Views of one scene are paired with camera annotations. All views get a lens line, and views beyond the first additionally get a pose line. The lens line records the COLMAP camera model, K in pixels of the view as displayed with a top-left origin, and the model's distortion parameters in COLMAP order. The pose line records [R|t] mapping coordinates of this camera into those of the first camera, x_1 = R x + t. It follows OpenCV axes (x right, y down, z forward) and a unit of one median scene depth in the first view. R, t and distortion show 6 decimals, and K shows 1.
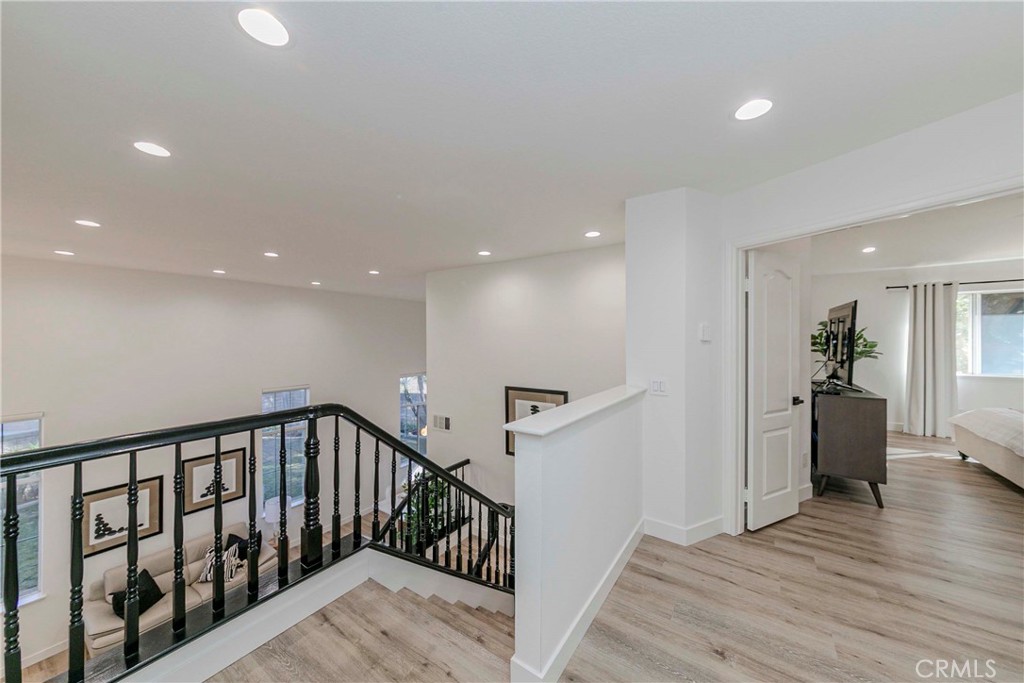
lens RADIAL K [[367.8, 0, 511.6], [0, 367.8, 342.8], [0, 0, 1]] dist [-0.006769, 0.002284]
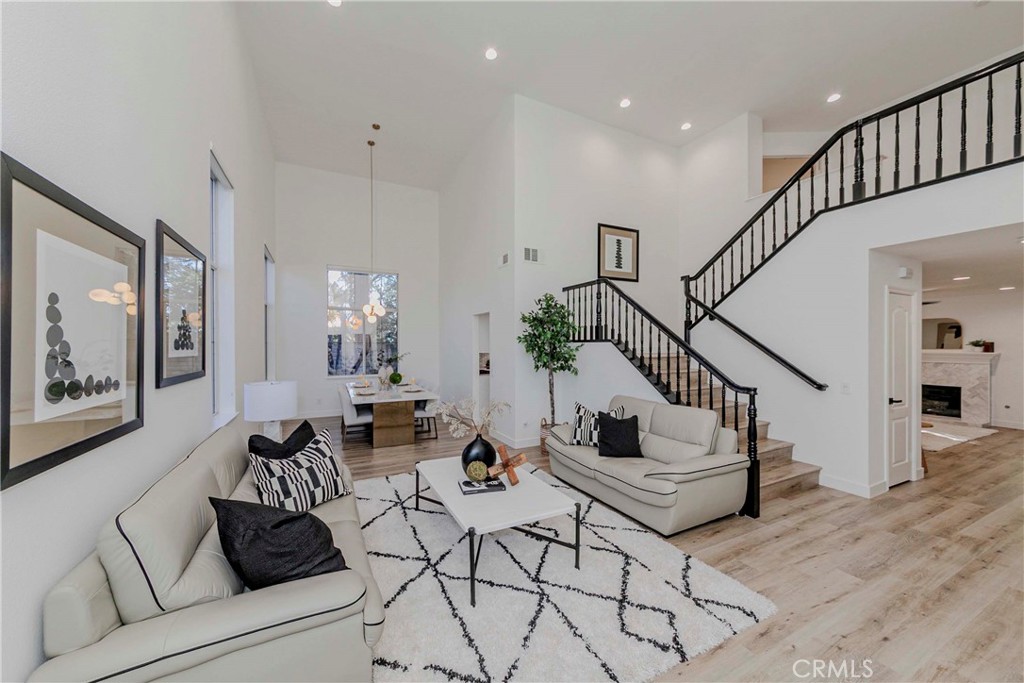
lens RADIAL K [[367.8, 0, 496.8], [0, 367.8, 345.9], [0, 0, 1]] dist [-0.006769, 0.002284]
pose [[0.510435, -0.001619, 0.859915, -1.182753], [0.006580, 0.999976, -0.002023, 0.502553], [-0.859891, 0.006691, 0.510434, 0.635385]]
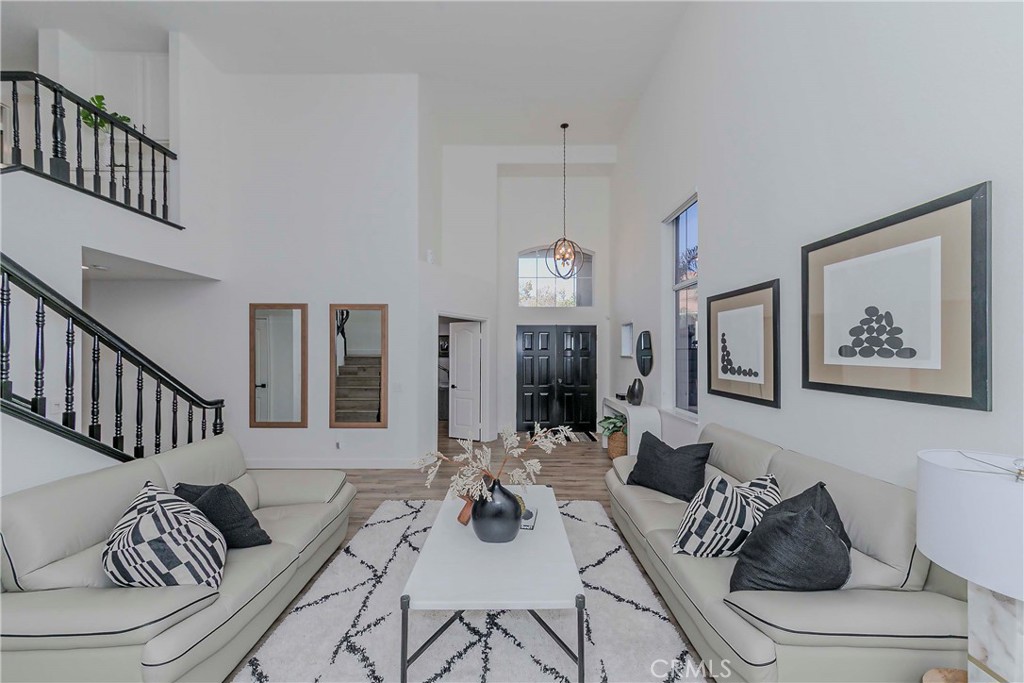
lens RADIAL K [[367.8, 0, 512.1], [0, 367.8, 348.4], [0, 0, 1]] dist [-0.006769, 0.002284]
pose [[-0.830249, -0.004173, -0.557377, -0.466514], [-0.002137, 0.999988, -0.004305, 0.496802], [0.557388, -0.002383, -0.830249, 1.322870]]
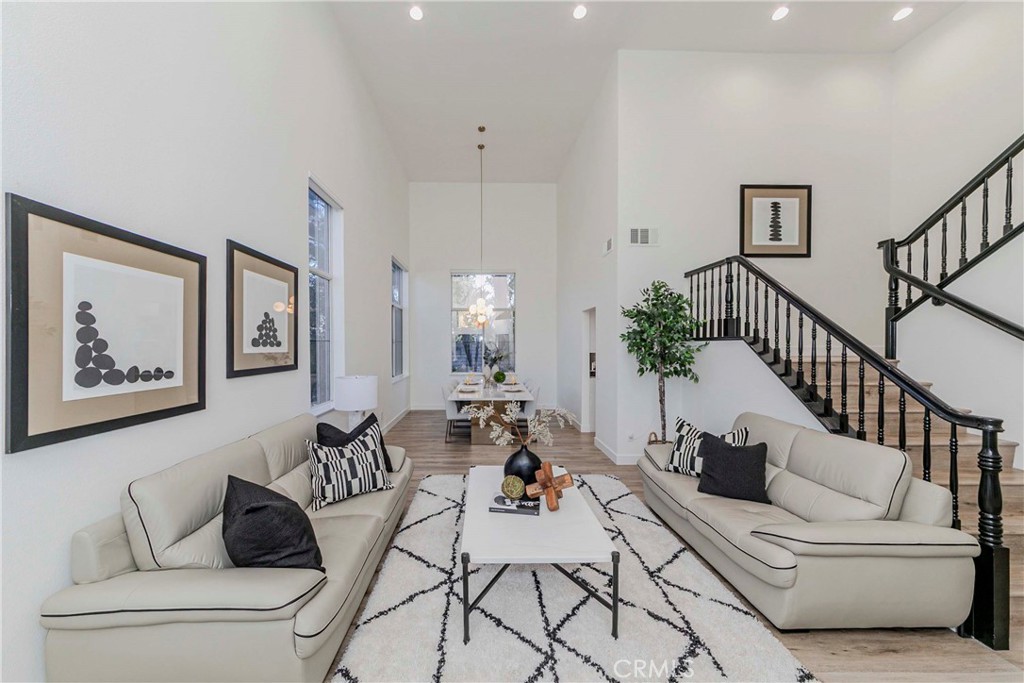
lens RADIAL K [[367.8, 0, 490.8], [0, 367.8, 347.9], [0, 0, 1]] dist [-0.006769, 0.002284]
pose [[0.823813, -0.003463, 0.566851, -1.021994], [0.002017, 0.999993, 0.003178, 0.504182], [-0.566858, -0.001475, 0.823814, 0.560859]]
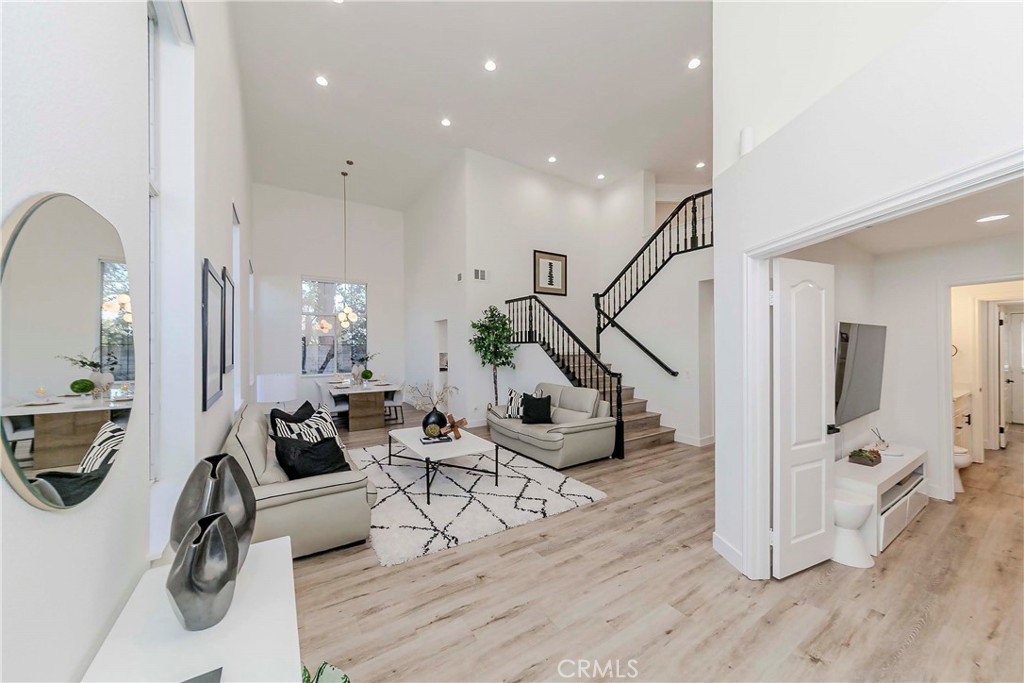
lens RADIAL K [[367.8, 0, 512.4], [0, 367.8, 344.4], [0, 0, 1]] dist [-0.006769, 0.002284]
pose [[0.392016, 0.004233, 0.919949, -1.408450], [0.011678, 0.999886, -0.009577, 0.507224], [-0.919884, 0.014498, 0.391922, 0.456596]]
